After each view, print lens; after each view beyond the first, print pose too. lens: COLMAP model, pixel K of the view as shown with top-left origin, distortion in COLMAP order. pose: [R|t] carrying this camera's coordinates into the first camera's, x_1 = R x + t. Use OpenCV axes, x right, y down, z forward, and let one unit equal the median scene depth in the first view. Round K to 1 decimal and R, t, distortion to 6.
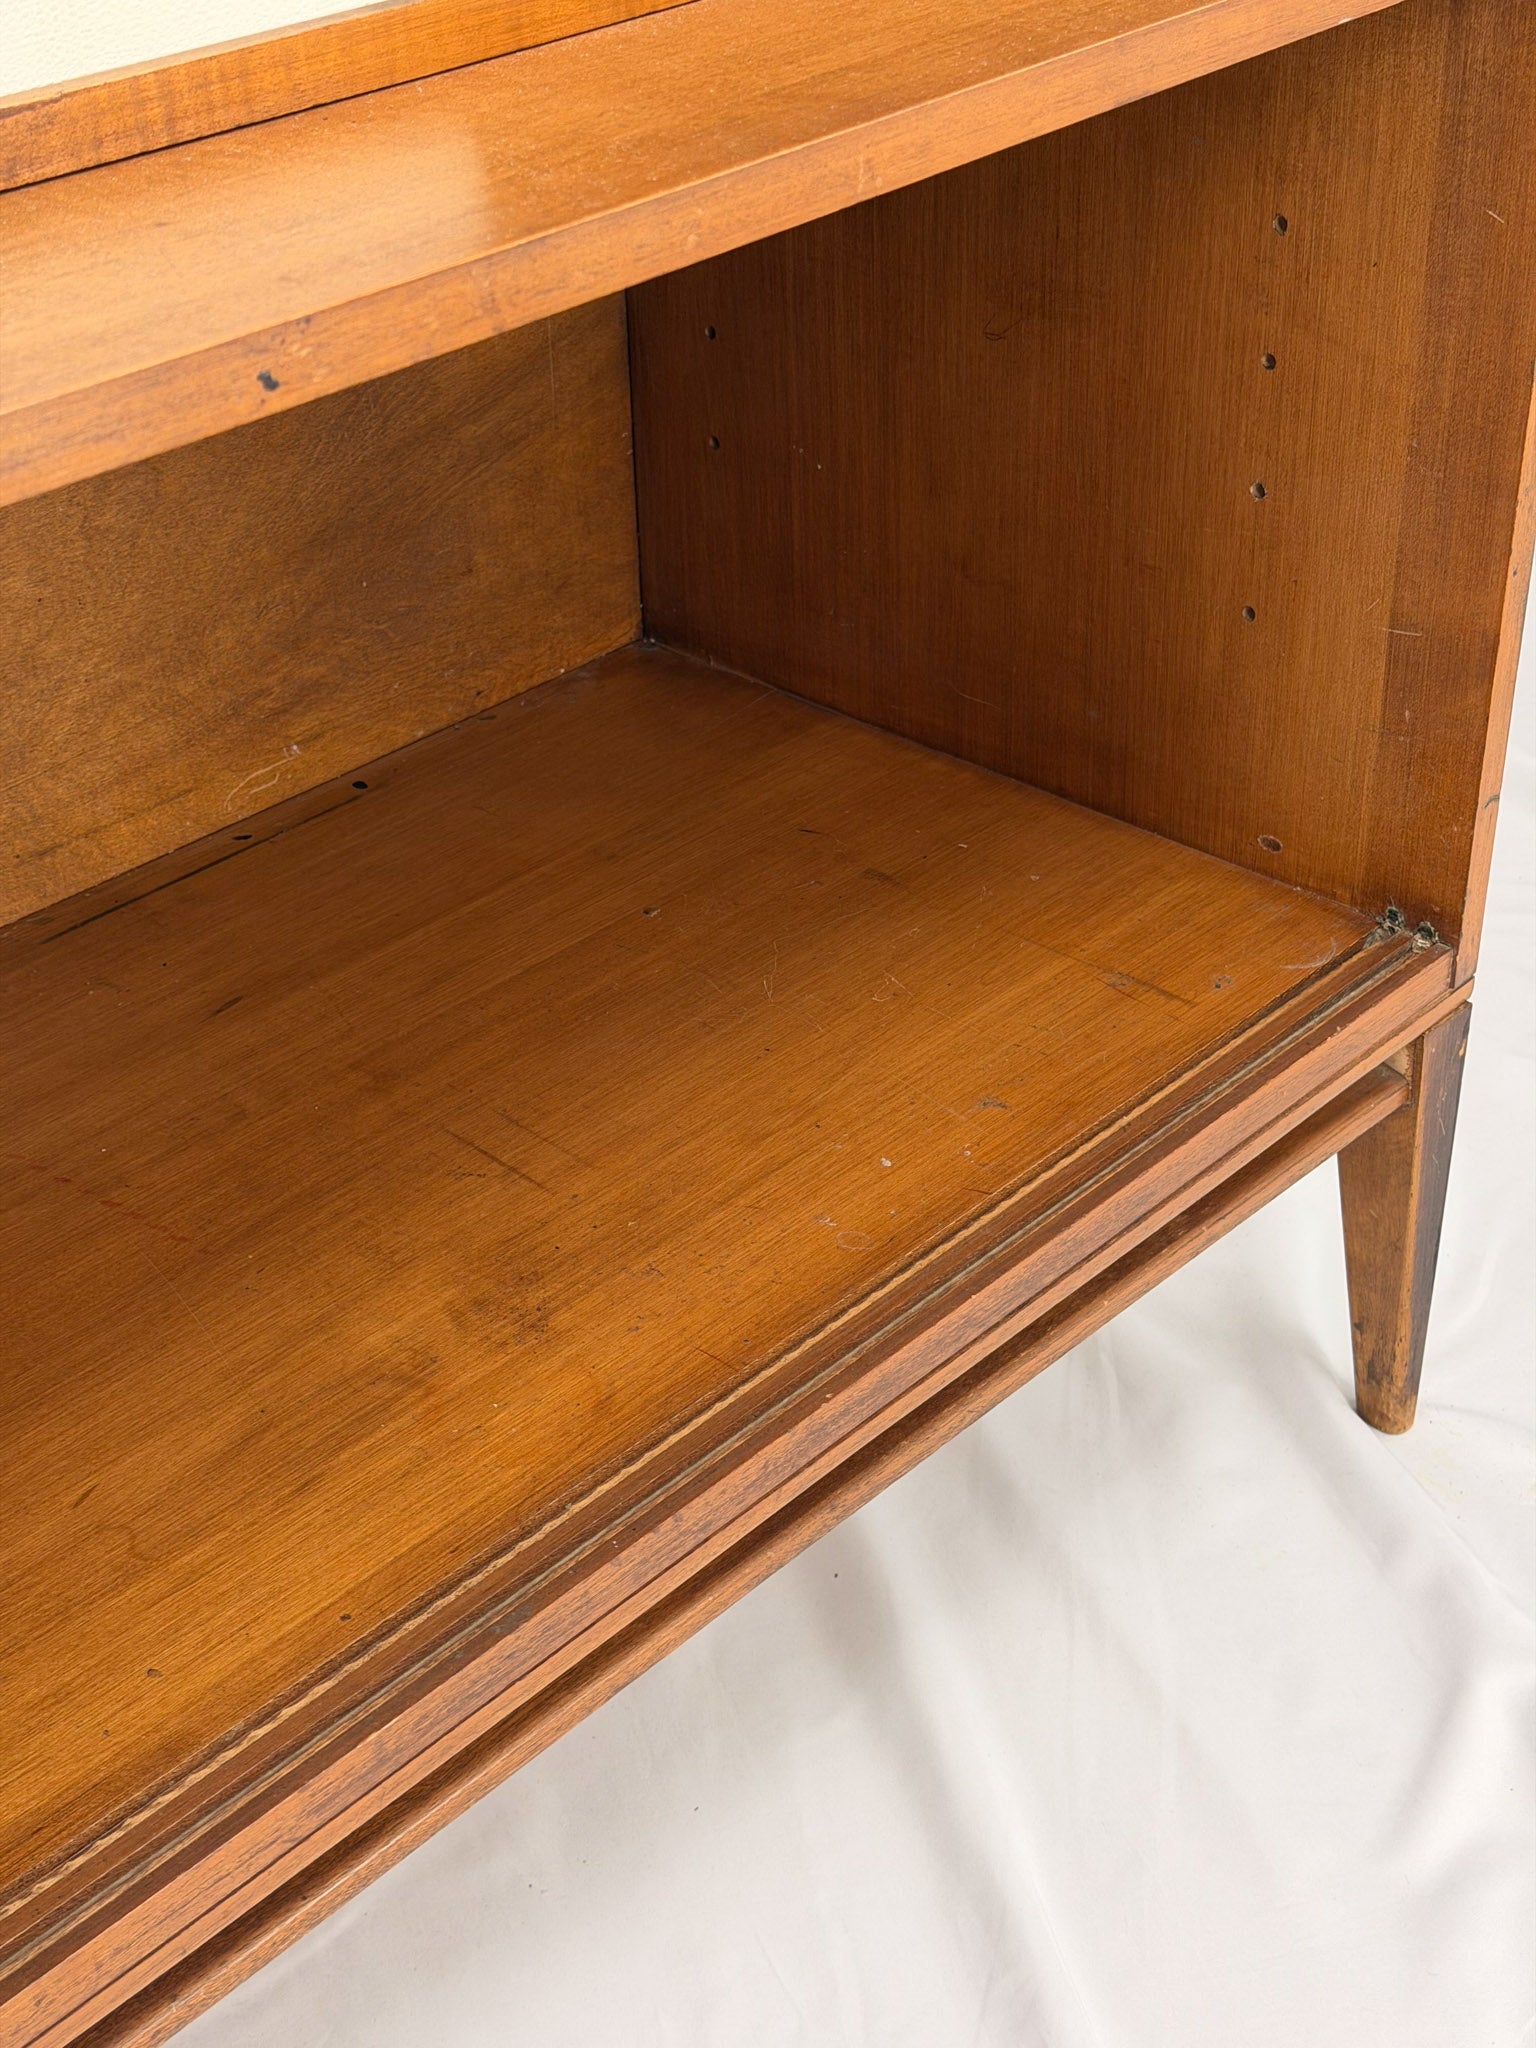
lens RADIAL K [[2860.4, 0, 768.0], [0, 2860.4, 1024.0], [0, 0, 1]] dist [0.147653, -0.153148]
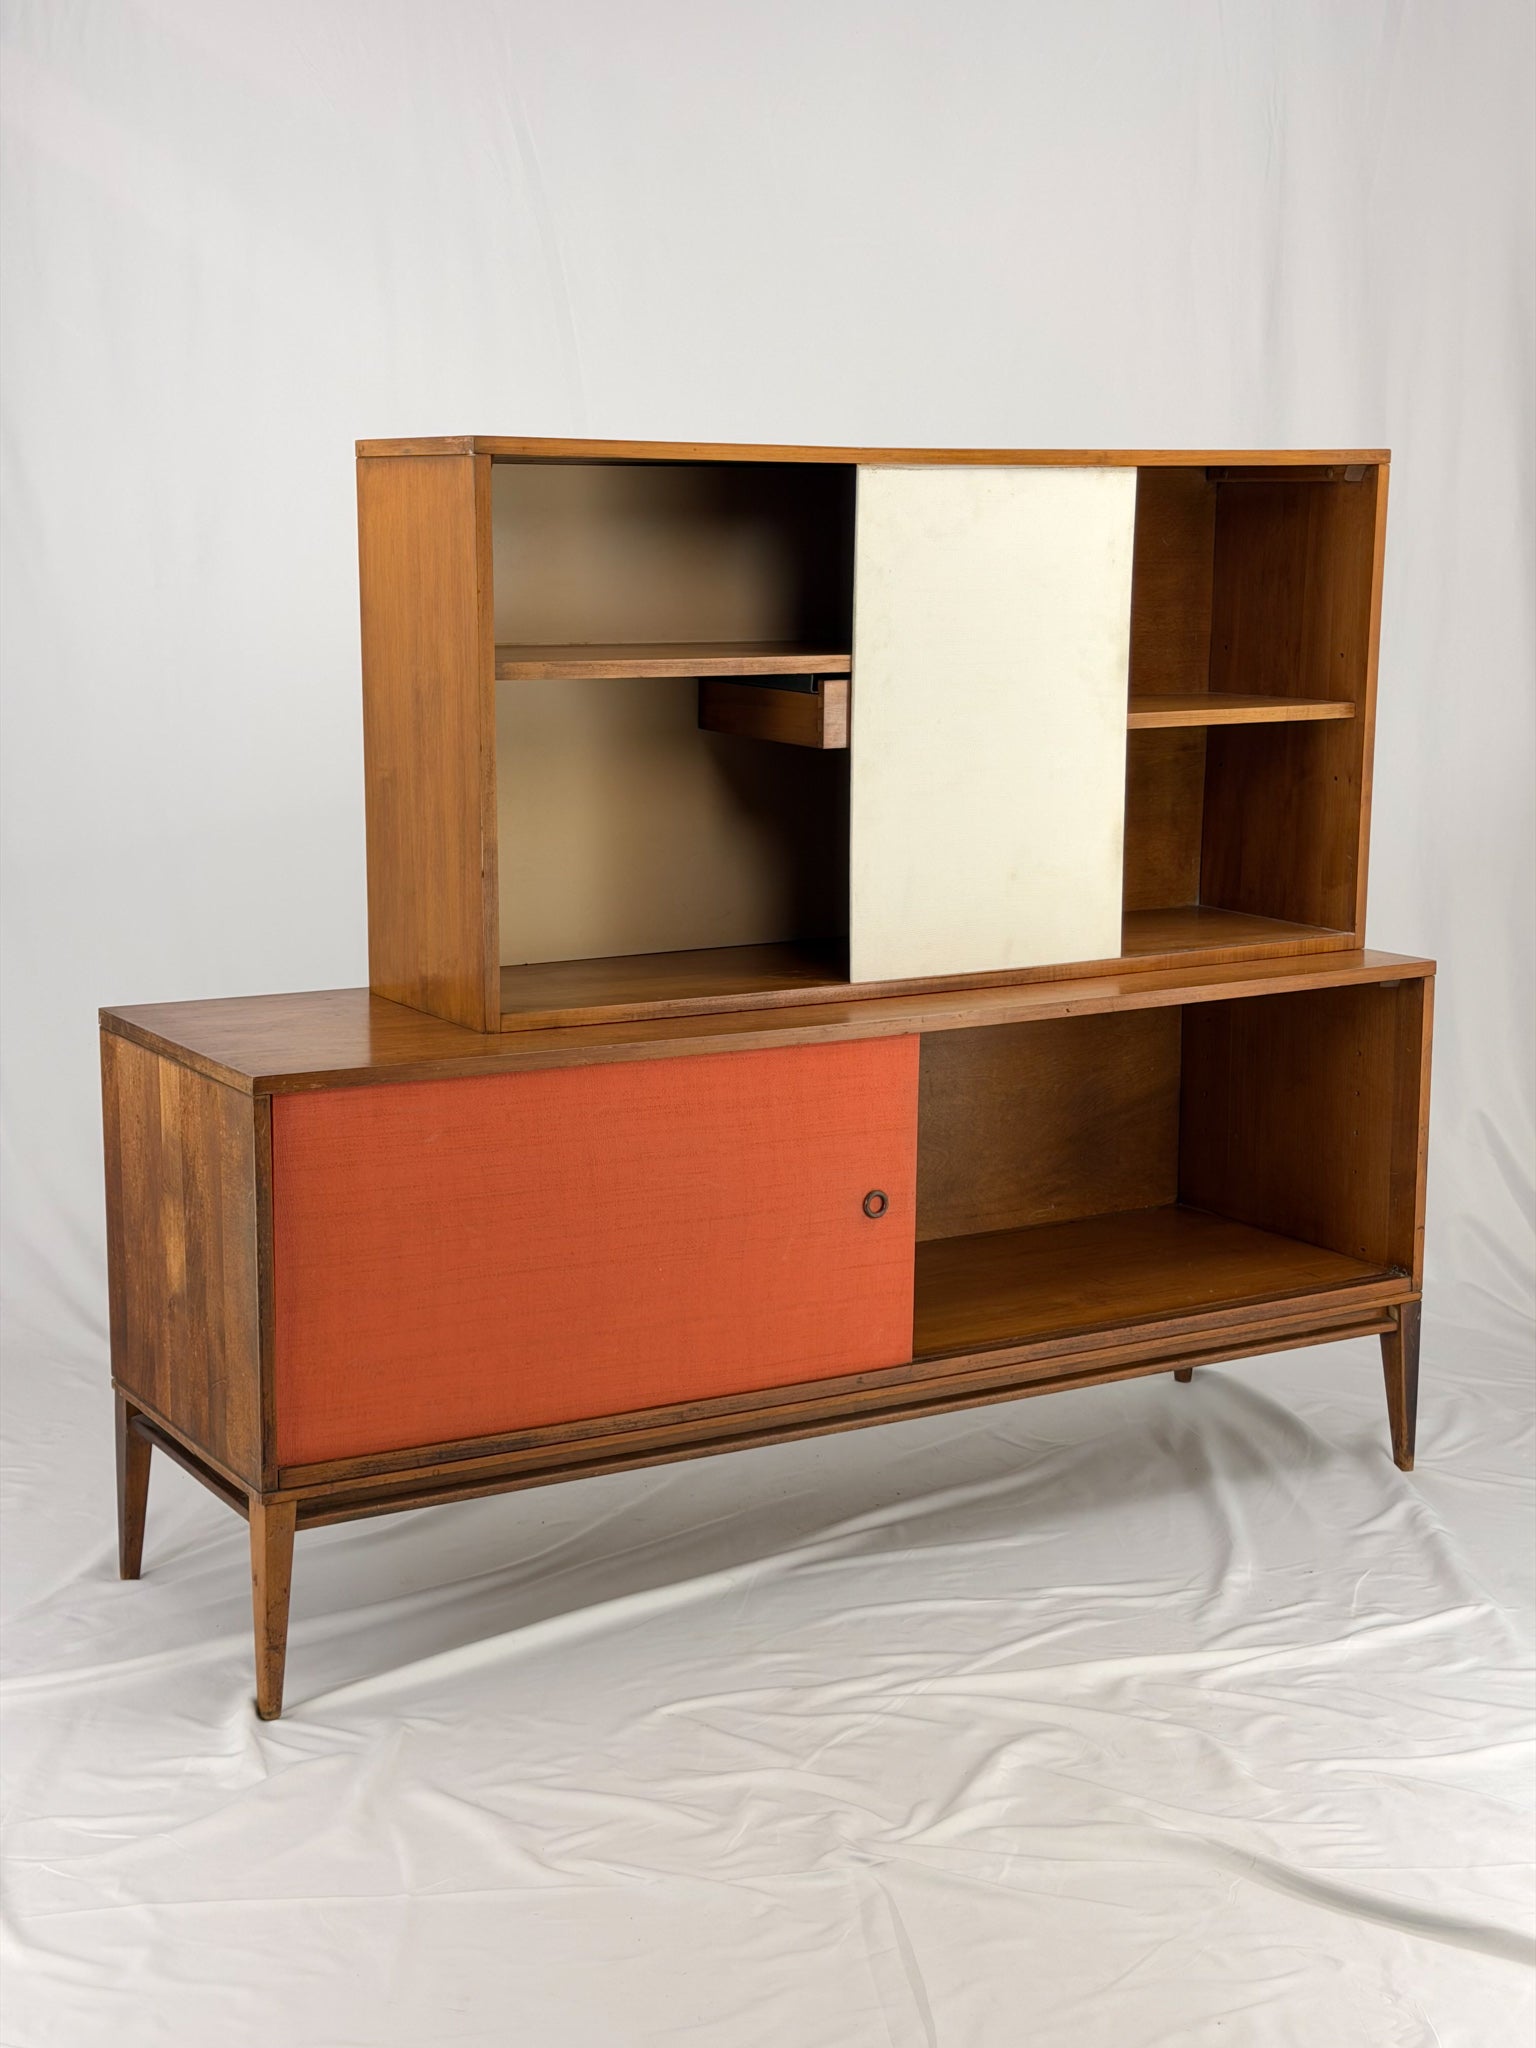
lens RADIAL K [[2860.4, 0, 768.0], [0, 2860.4, 1024.0], [0, 0, 1]] dist [0.147653, -0.153148]
pose [[0.960714, 0.071810, -0.268088, 0.377832], [-0.169076, 0.917445, -0.360150, 0.950084], [0.220094, 0.391328, 0.893544, -2.028943]]
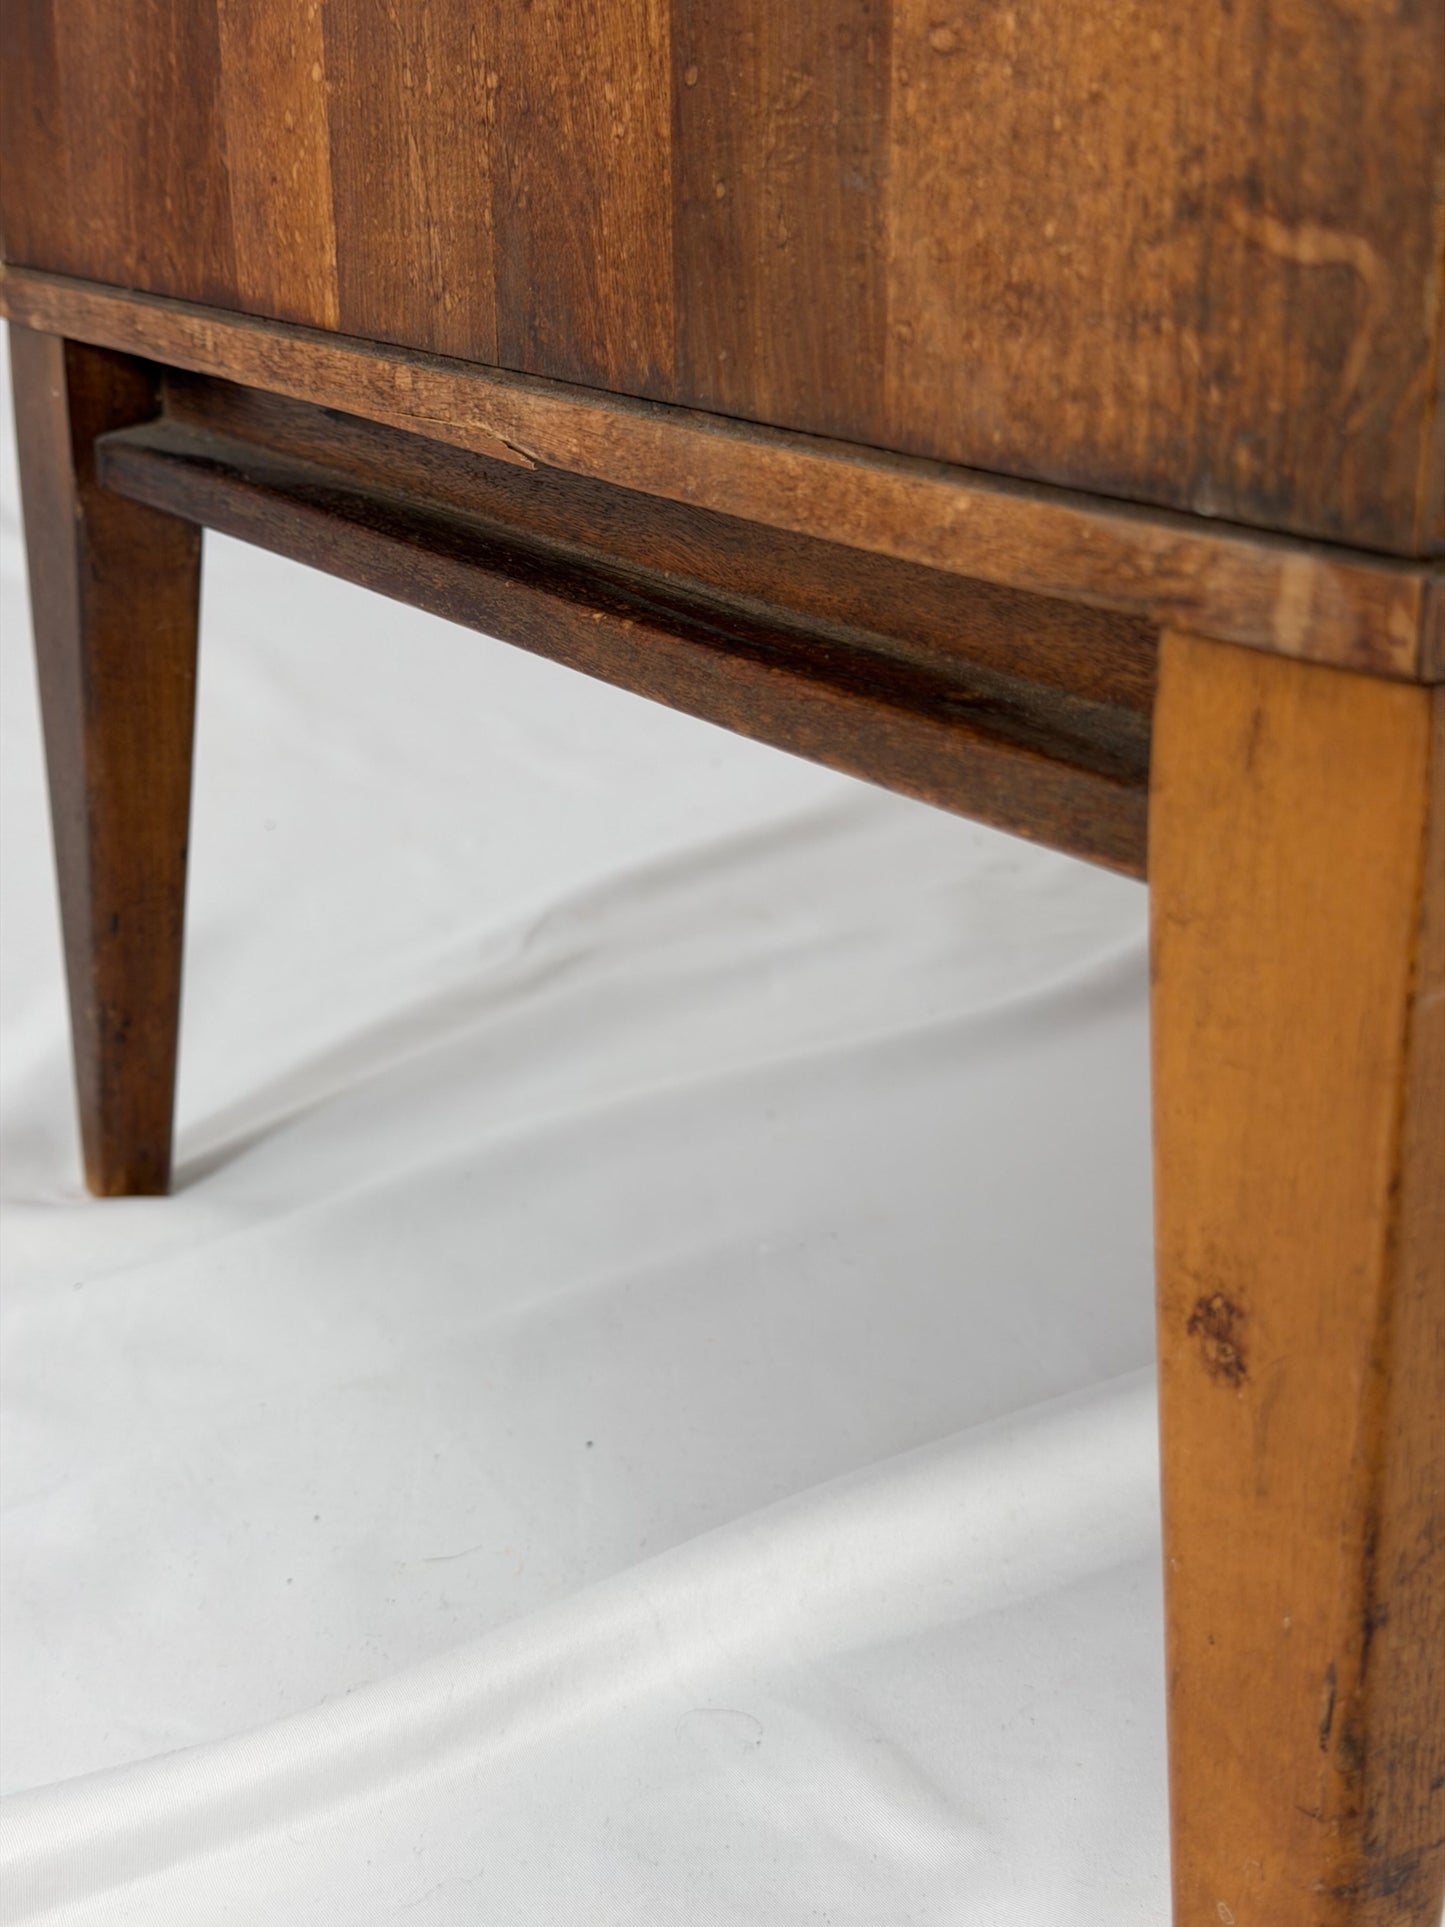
lens RADIAL K [[2748.9, 0, 722.5], [0, 2748.9, 963.5], [0, 0, 1]] dist [0.117385, -0.108584]
pose [[0.965485, 0.098687, -0.241037, -0.652395], [-0.152897, 0.963950, -0.217770, 0.605048], [0.210856, 0.247108, 0.945768, -0.027350]]
